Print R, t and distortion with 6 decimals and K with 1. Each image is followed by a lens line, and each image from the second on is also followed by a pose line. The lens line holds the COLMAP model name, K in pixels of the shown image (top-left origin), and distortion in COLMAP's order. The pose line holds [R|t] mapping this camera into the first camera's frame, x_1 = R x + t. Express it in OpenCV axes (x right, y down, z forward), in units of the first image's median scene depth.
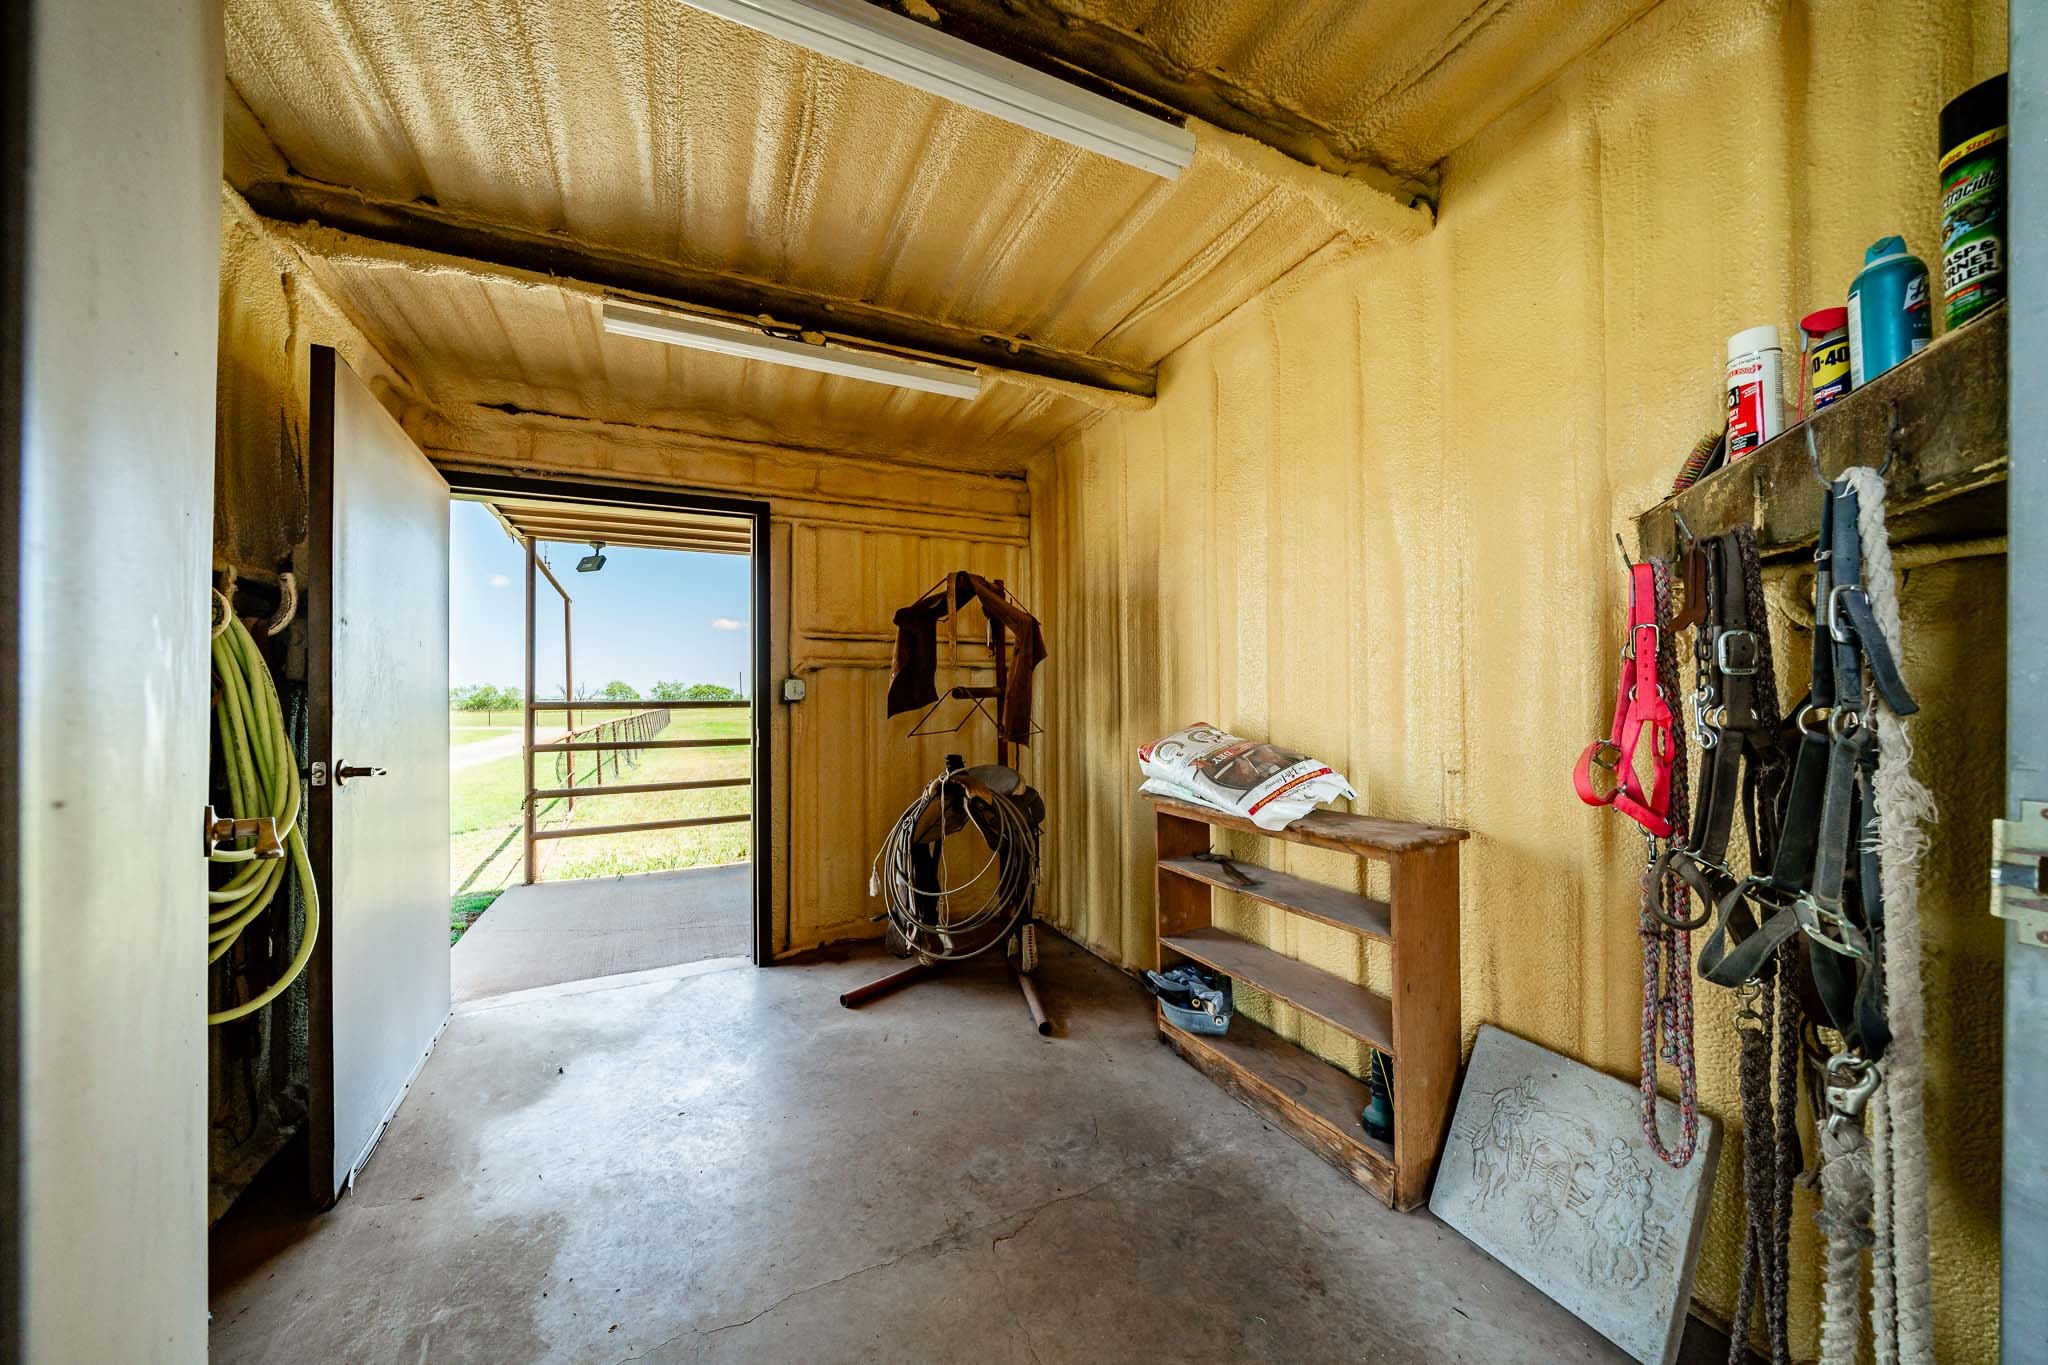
lens RADIAL K [[705.2, 0, 1021.1], [0, 705.2, 694.9], [0, 0, 1]] dist [-0.004449, -0.000345]
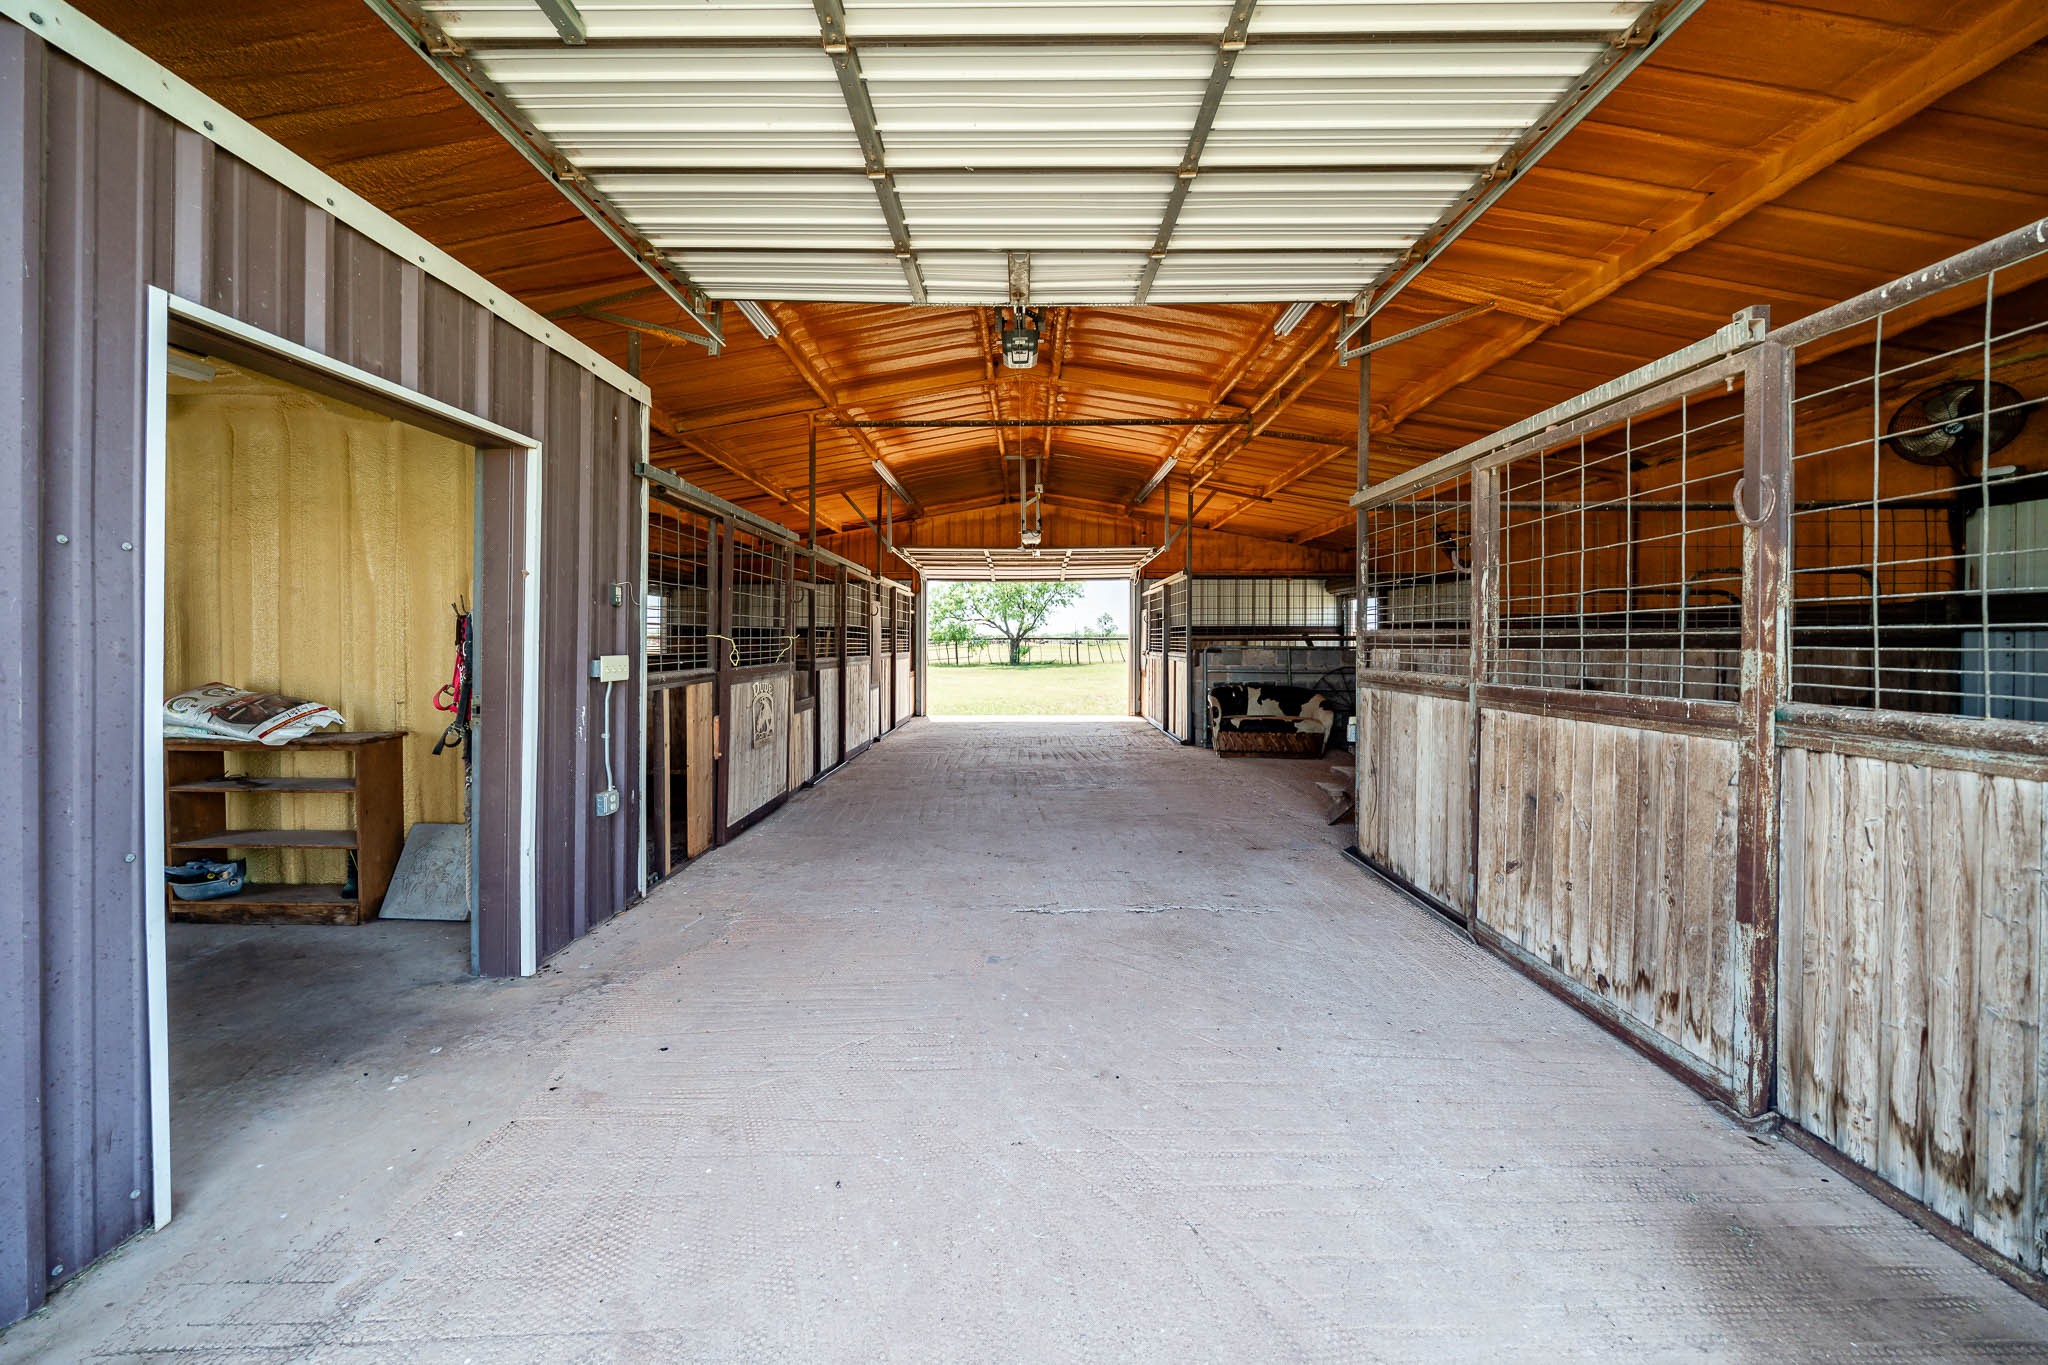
lens RADIAL K [[705.2, 0, 1001.9], [0, 705.2, 647.8], [0, 0, 1]] dist [-0.004449, -0.000345]
pose [[0.452549, -0.003835, 0.891731, -0.325351], [-0.013629, 0.999844, 0.011217, -0.077121], [-0.891636, -0.017230, 0.452426, -1.194002]]
